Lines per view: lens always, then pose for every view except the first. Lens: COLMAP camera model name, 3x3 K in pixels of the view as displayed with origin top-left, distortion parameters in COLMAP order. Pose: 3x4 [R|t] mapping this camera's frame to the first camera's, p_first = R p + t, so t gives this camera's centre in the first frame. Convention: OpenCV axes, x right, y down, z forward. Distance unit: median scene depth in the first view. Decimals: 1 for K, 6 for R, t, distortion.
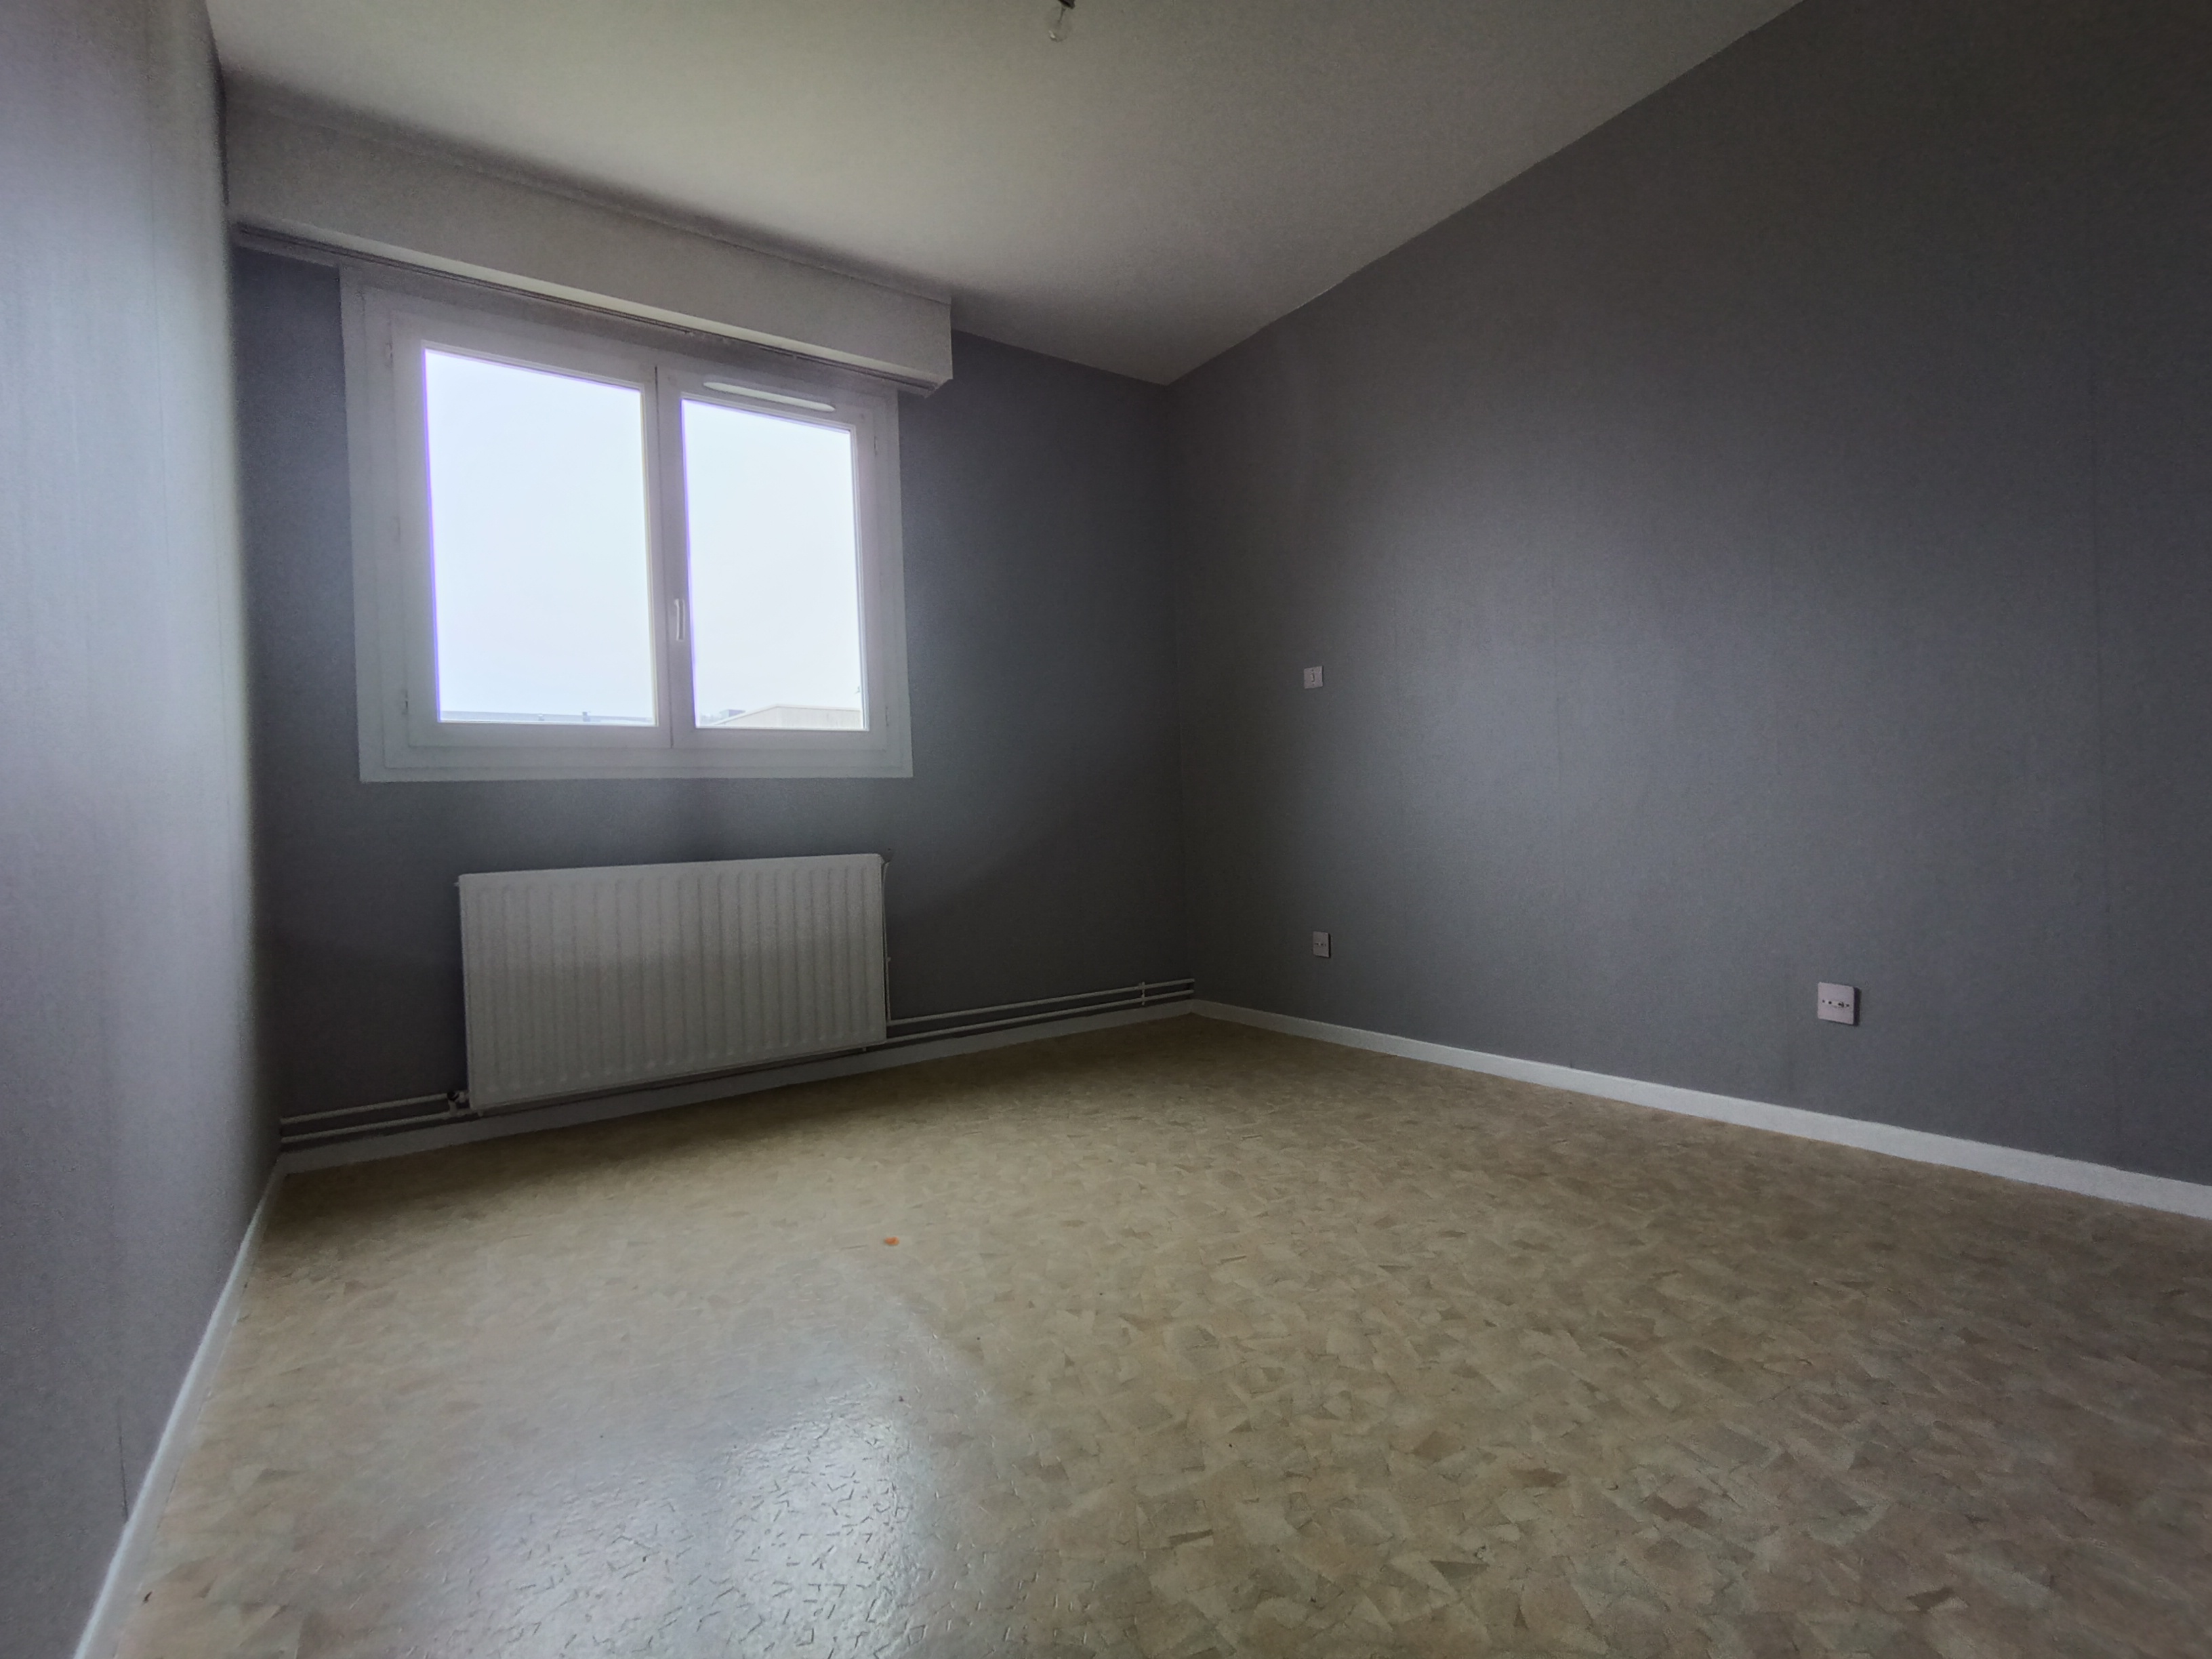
lens RADIAL K [[1012.6, 0, 1106.0], [0, 1012.6, 829.5], [0, 0, 1]] dist [0.024987, 0.000245]
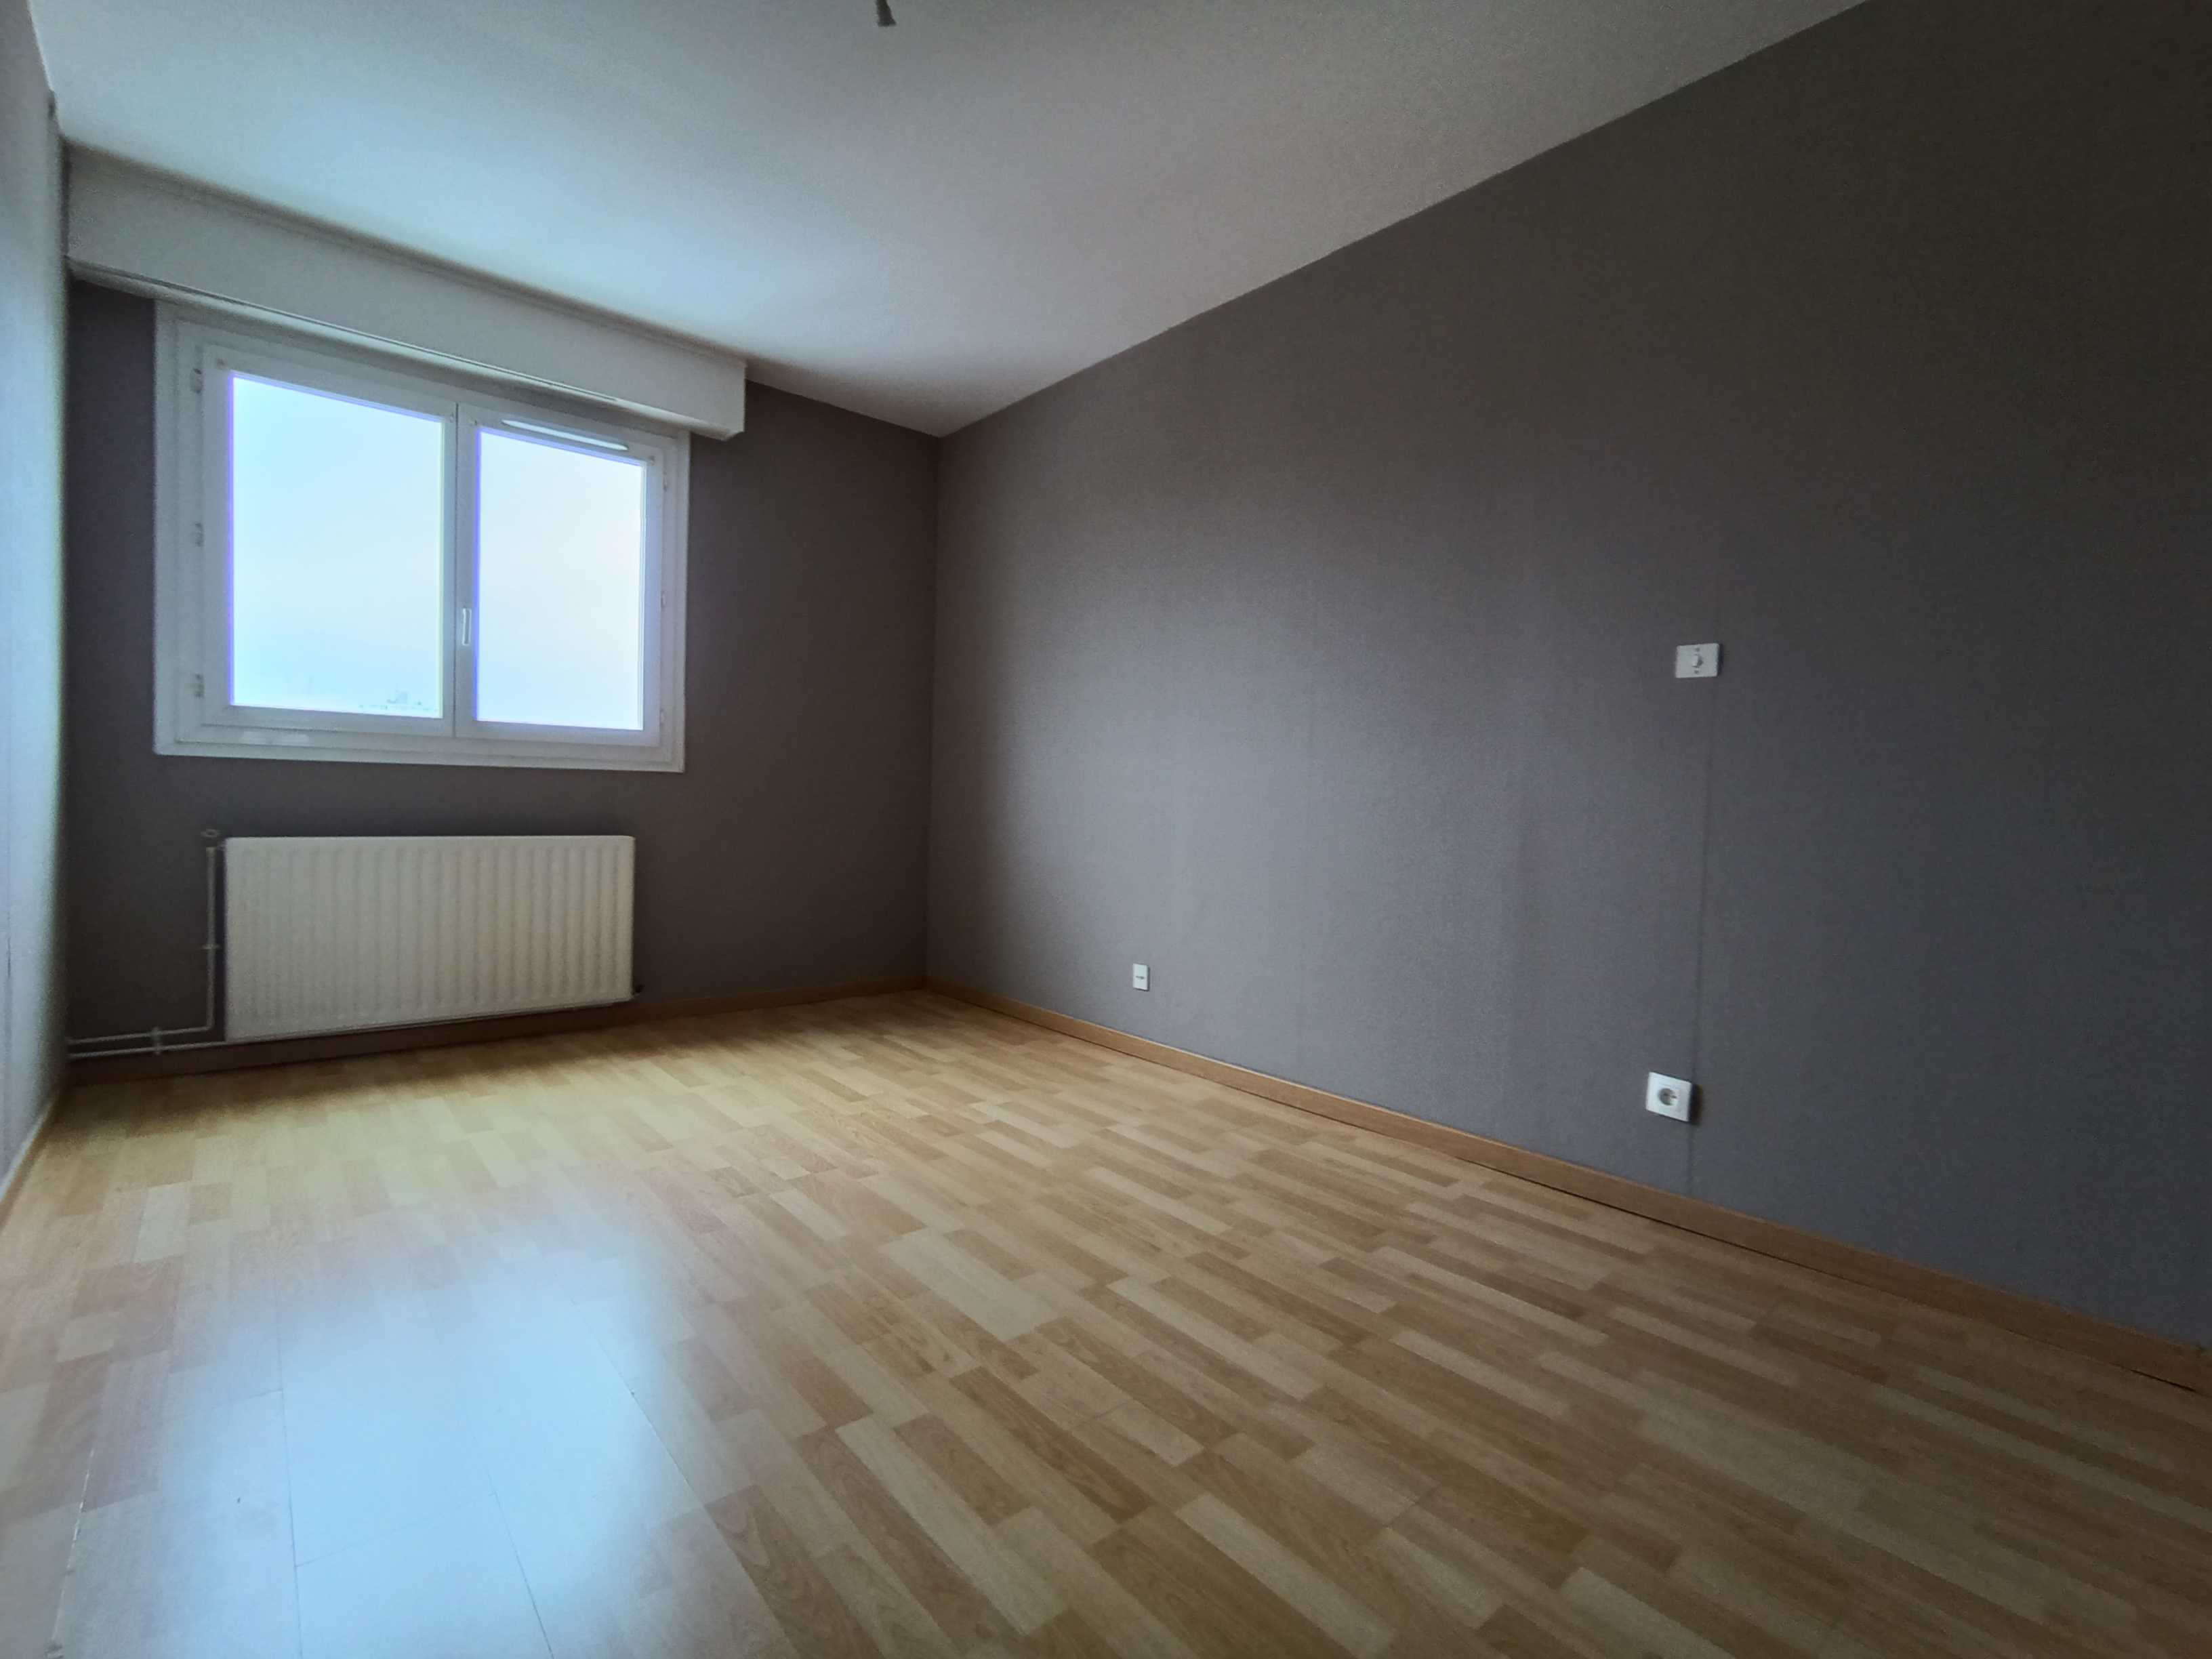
lens RADIAL K [[1012.6, 0, 1106.0], [0, 1012.6, 829.5], [0, 0, 1]] dist [0.024987, 0.000245]
pose [[0.990176, 0.056725, 0.127806, 0.163333], [-0.059476, 0.998071, 0.017809, -0.039688], [-0.126549, -0.025235, 0.991639, -0.251436]]
